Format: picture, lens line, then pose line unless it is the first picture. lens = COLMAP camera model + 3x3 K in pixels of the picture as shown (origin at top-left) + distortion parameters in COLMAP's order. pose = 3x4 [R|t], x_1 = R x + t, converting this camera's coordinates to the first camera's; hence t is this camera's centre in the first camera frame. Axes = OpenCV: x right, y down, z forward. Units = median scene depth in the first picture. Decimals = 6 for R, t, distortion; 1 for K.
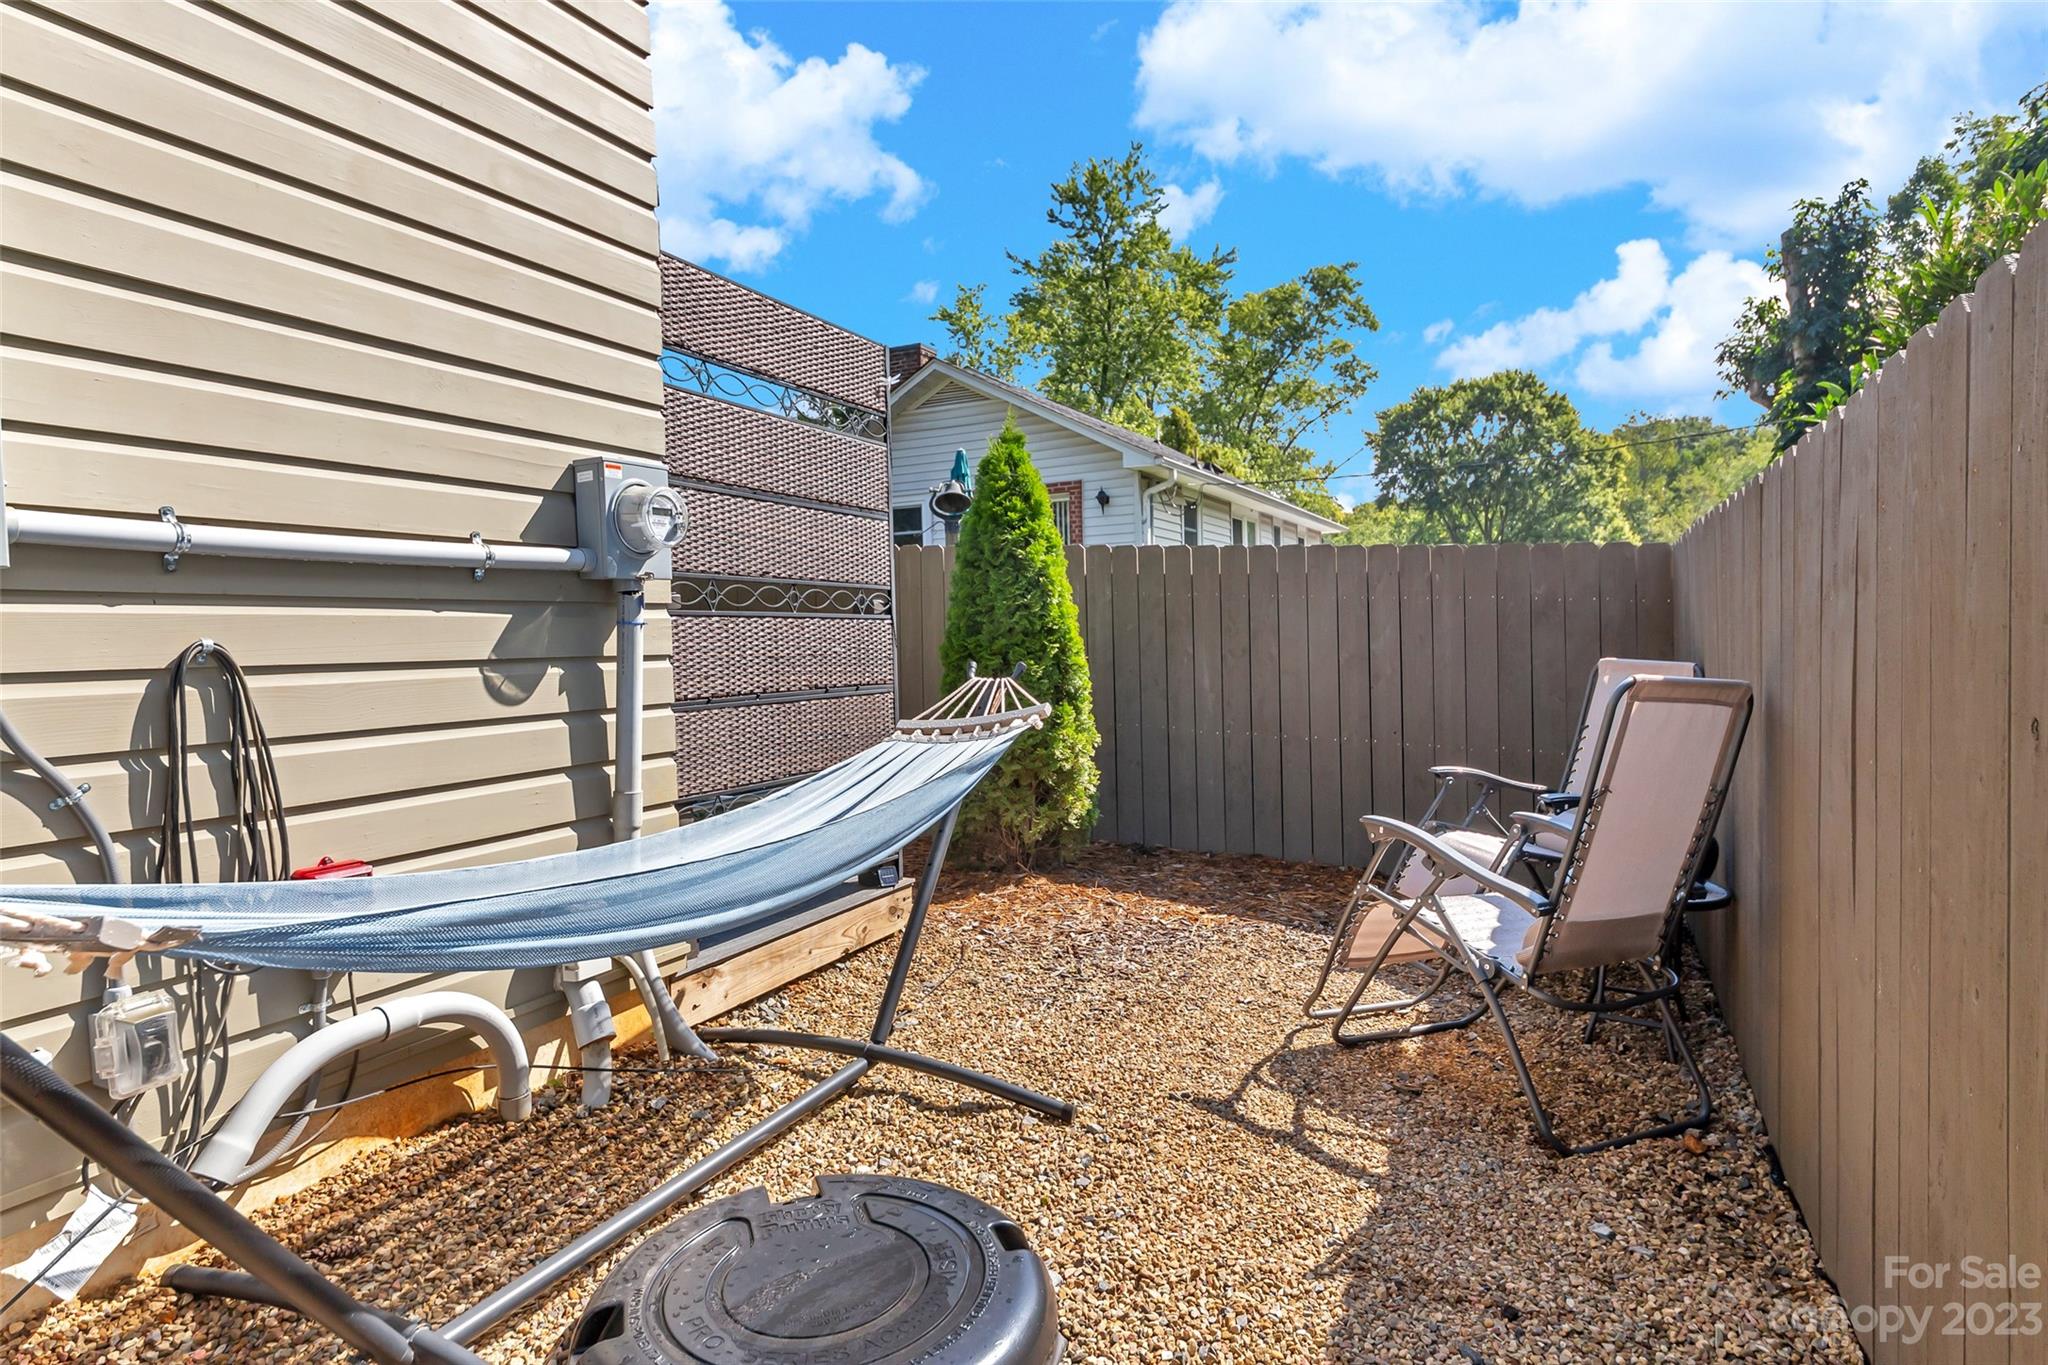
lens RADIAL K [[1104.8, 0, 1018.0], [0, 1104.8, 675.1], [0, 0, 1]] dist [-0.008006, -0.001695]
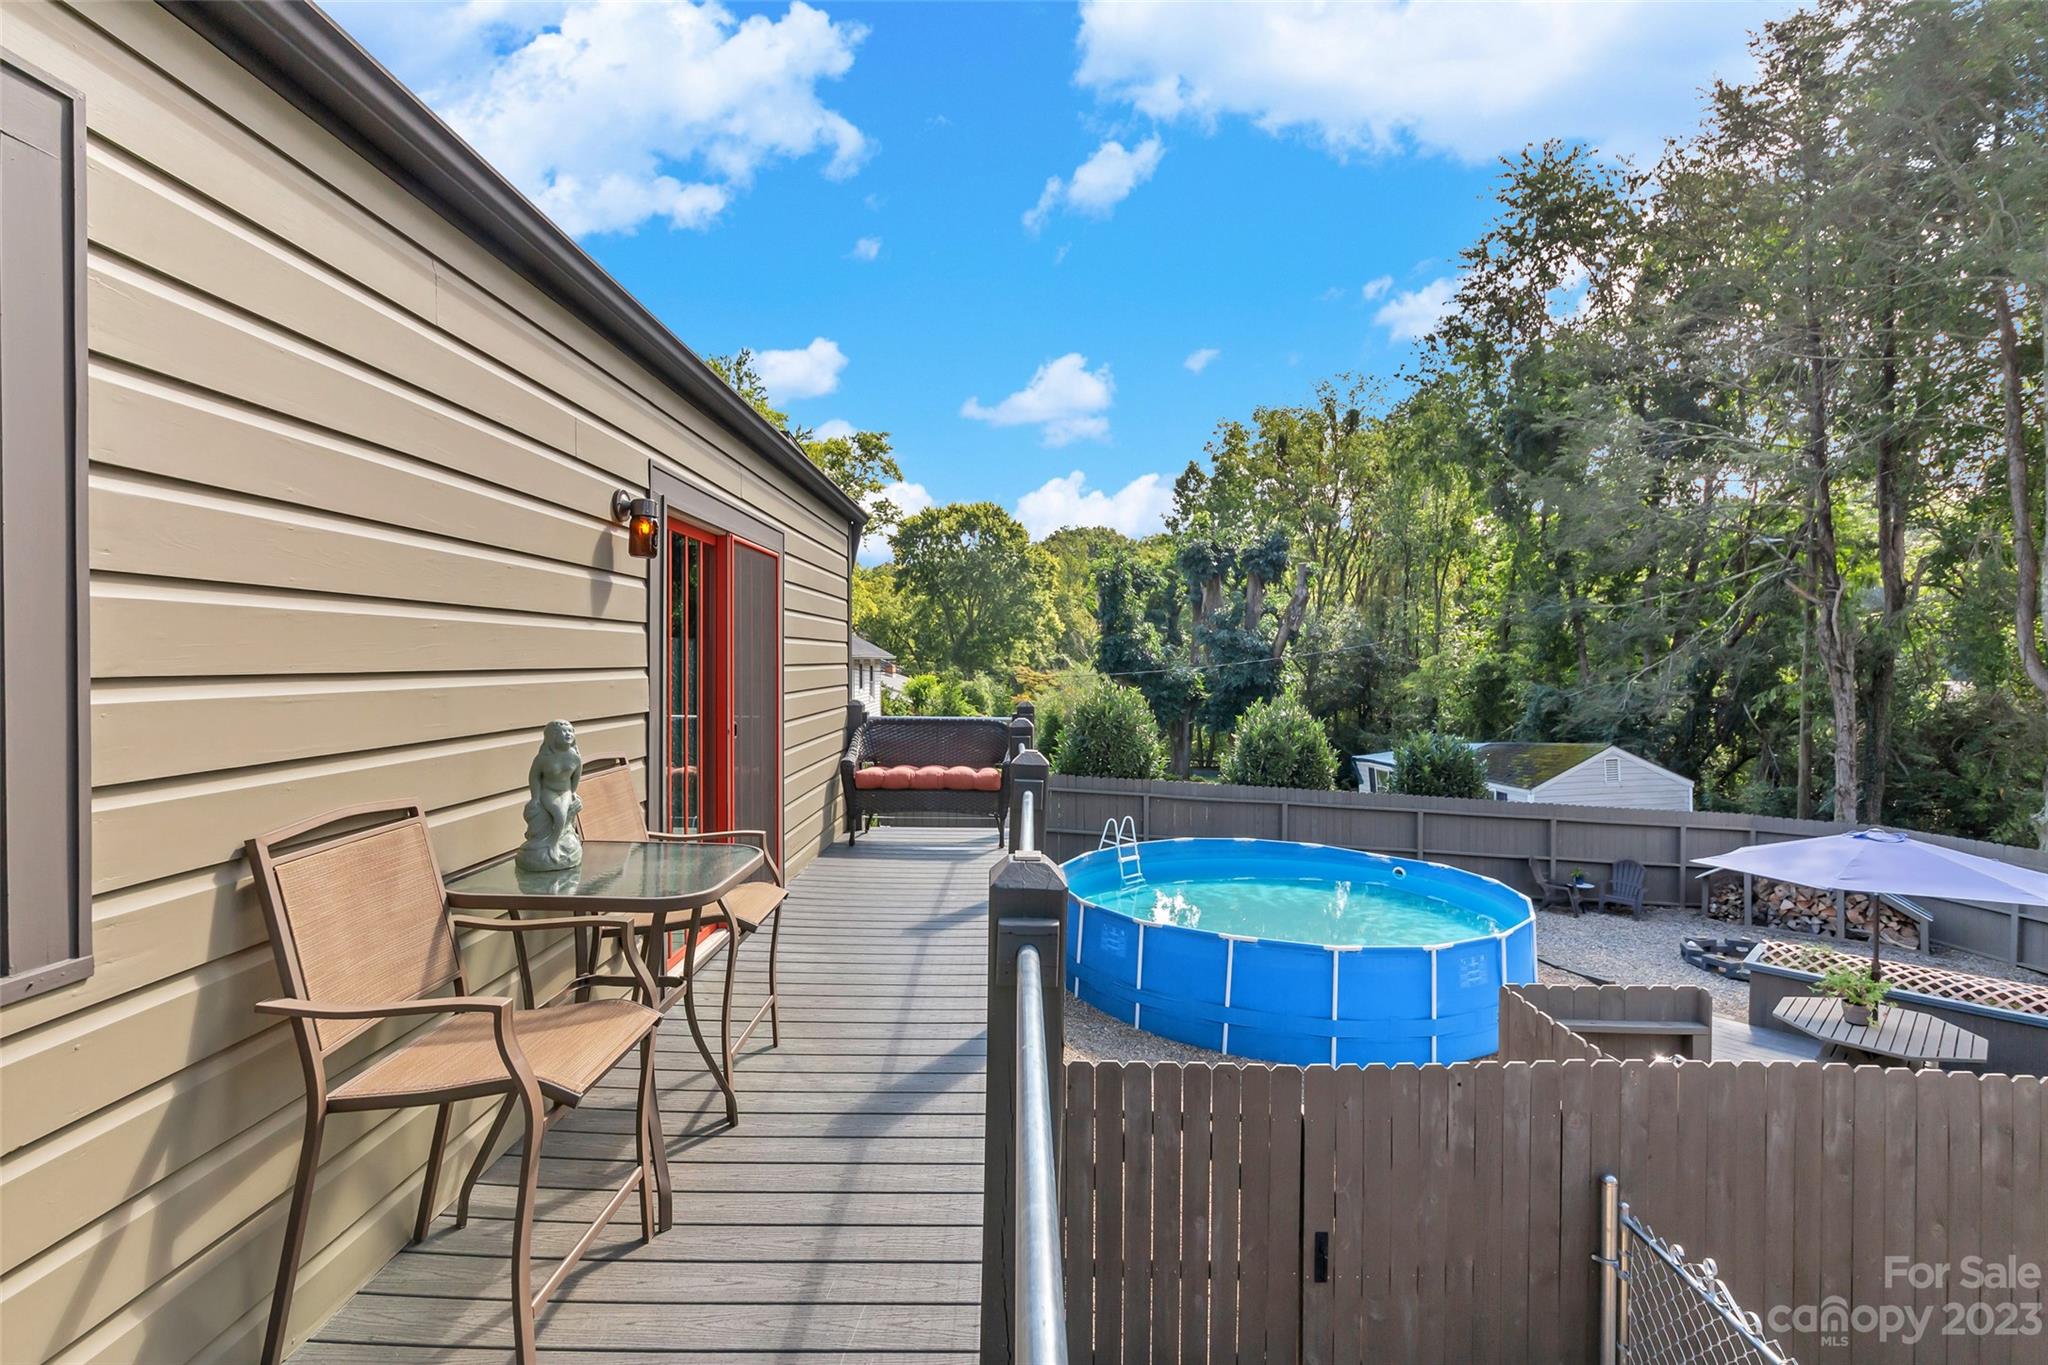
lens RADIAL K [[956.6, 0, 1031.5], [0, 956.6, 670.2], [0, 0, 1]] dist [-0.000509, -0.000416]
pose [[0.891527, 0.028194, 0.452089, -0.059386], [-0.016342, 0.999413, -0.030100, -0.024248], [-0.452672, 0.019447, 0.891465, -0.134188]]
